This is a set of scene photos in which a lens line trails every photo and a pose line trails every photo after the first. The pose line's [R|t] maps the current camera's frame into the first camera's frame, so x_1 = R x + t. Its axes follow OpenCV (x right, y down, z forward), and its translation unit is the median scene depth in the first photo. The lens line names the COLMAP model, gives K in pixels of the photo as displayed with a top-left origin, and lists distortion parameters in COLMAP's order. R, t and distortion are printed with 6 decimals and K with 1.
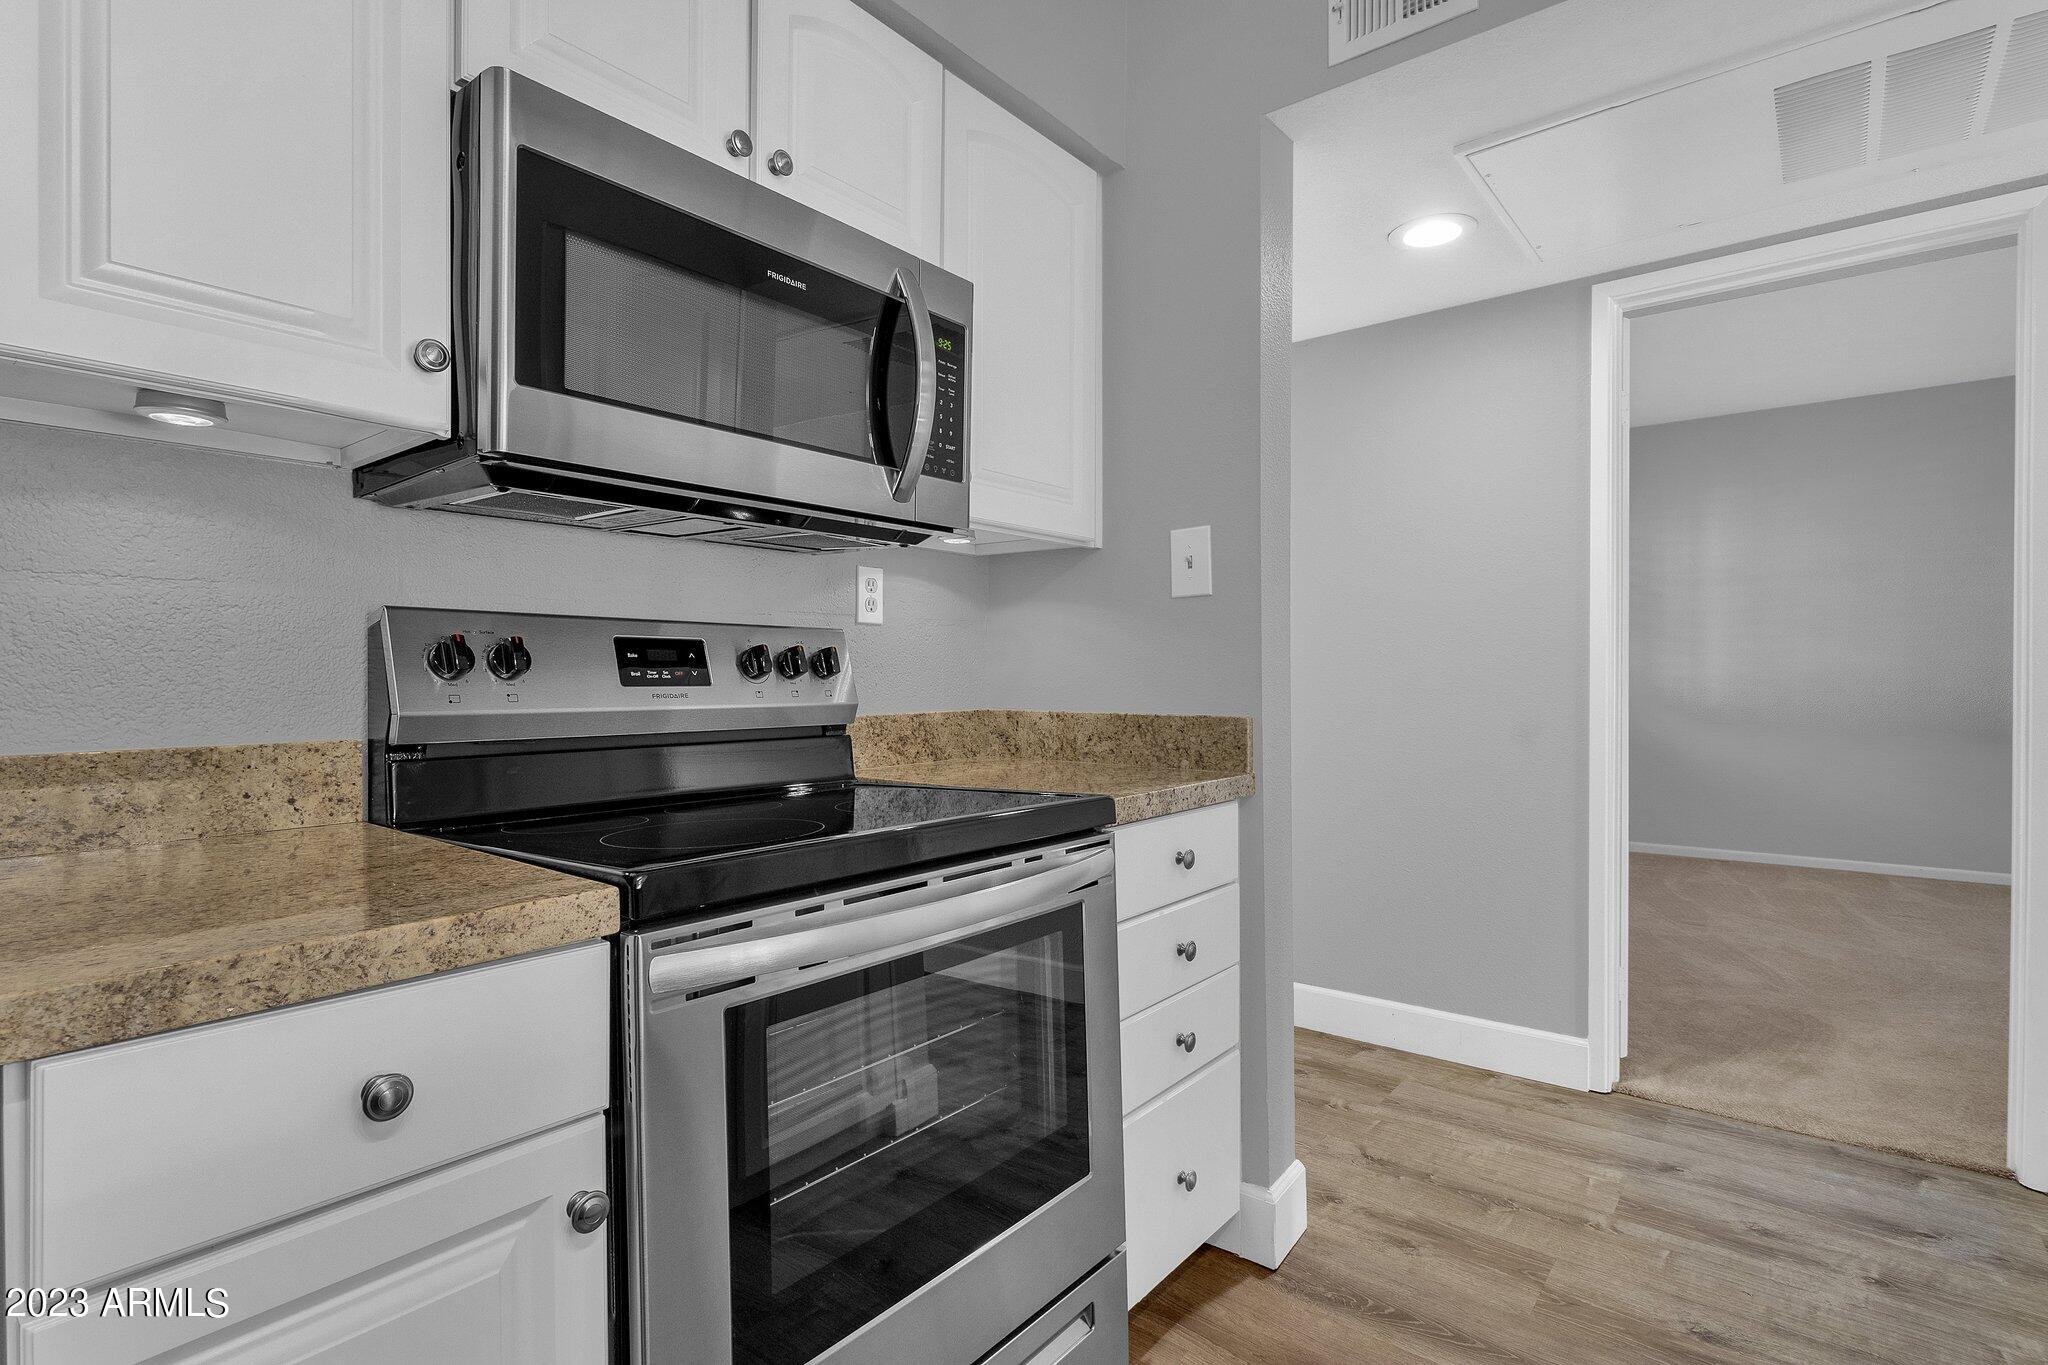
lens RADIAL K [[1050.4, 0, 1067.5], [0, 1050.4, 688.6], [0, 0, 1]] dist [-0.003238, 0.000624]
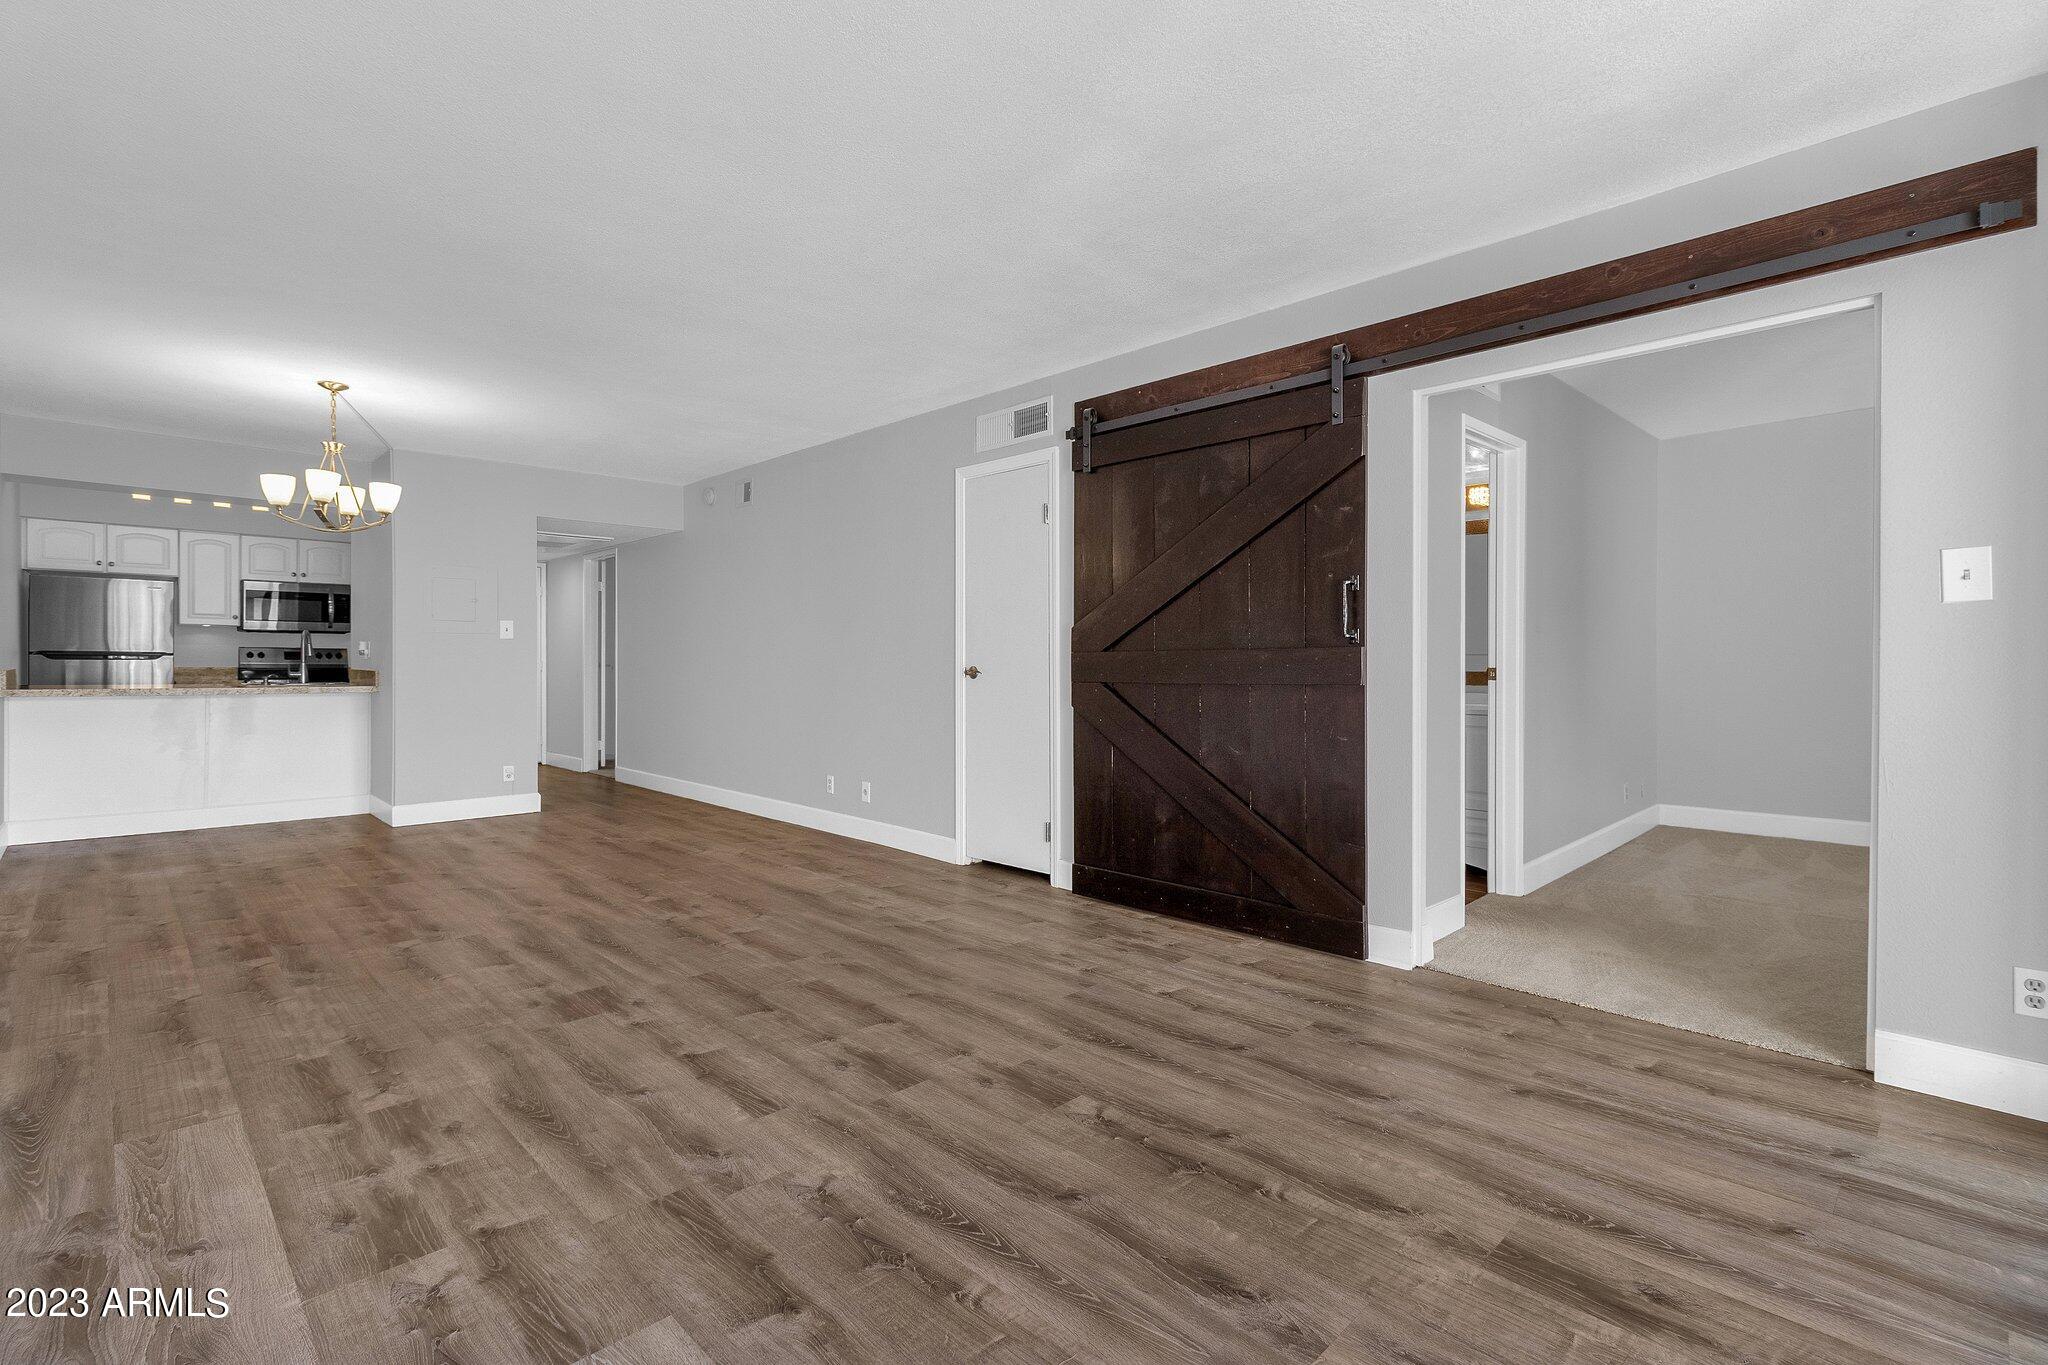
lens RADIAL K [[957.3, 0, 1002.0], [0, 957.3, 656.0], [0, 0, 1]] dist [0.012632, -0.000044]
pose [[0.991690, 0.002247, -0.128634, 4.226870], [-0.004752, 0.999805, -0.019171, 0.060556], [0.128566, 0.019623, 0.991507, -3.805159]]
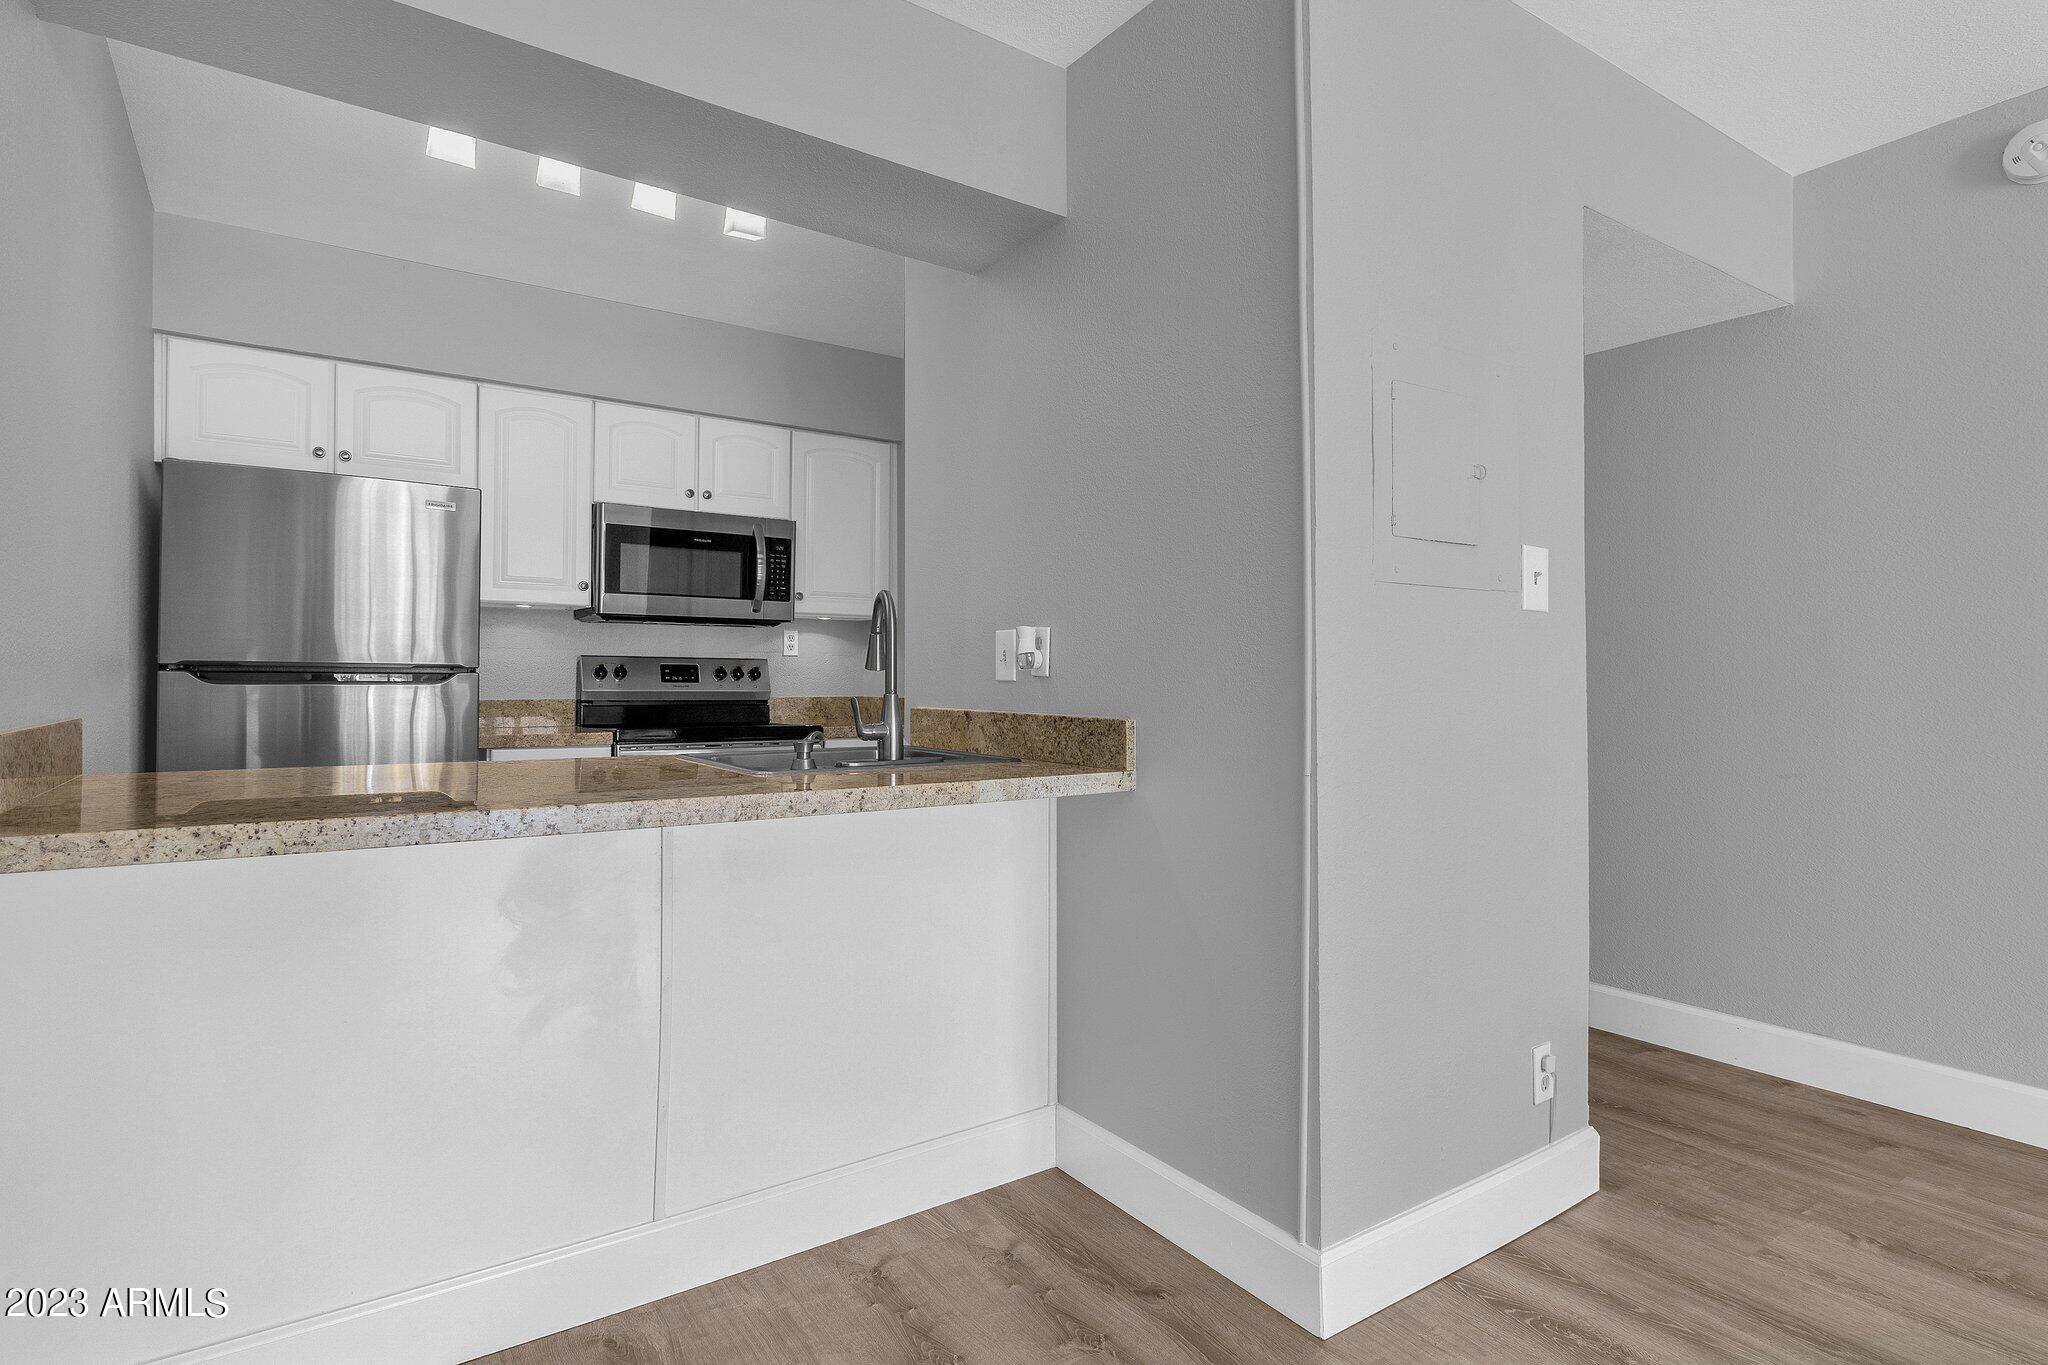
lens RADIAL K [[1050.4, 0, 1026.6], [0, 1050.4, 673.4], [0, 0, 1]] dist [-0.003238, 0.000624]
pose [[0.958517, -0.001413, -0.285031, 1.256185], [-0.004407, 0.999795, -0.019773, 0.024115], [0.285001, 0.020209, 0.958314, -1.339475]]
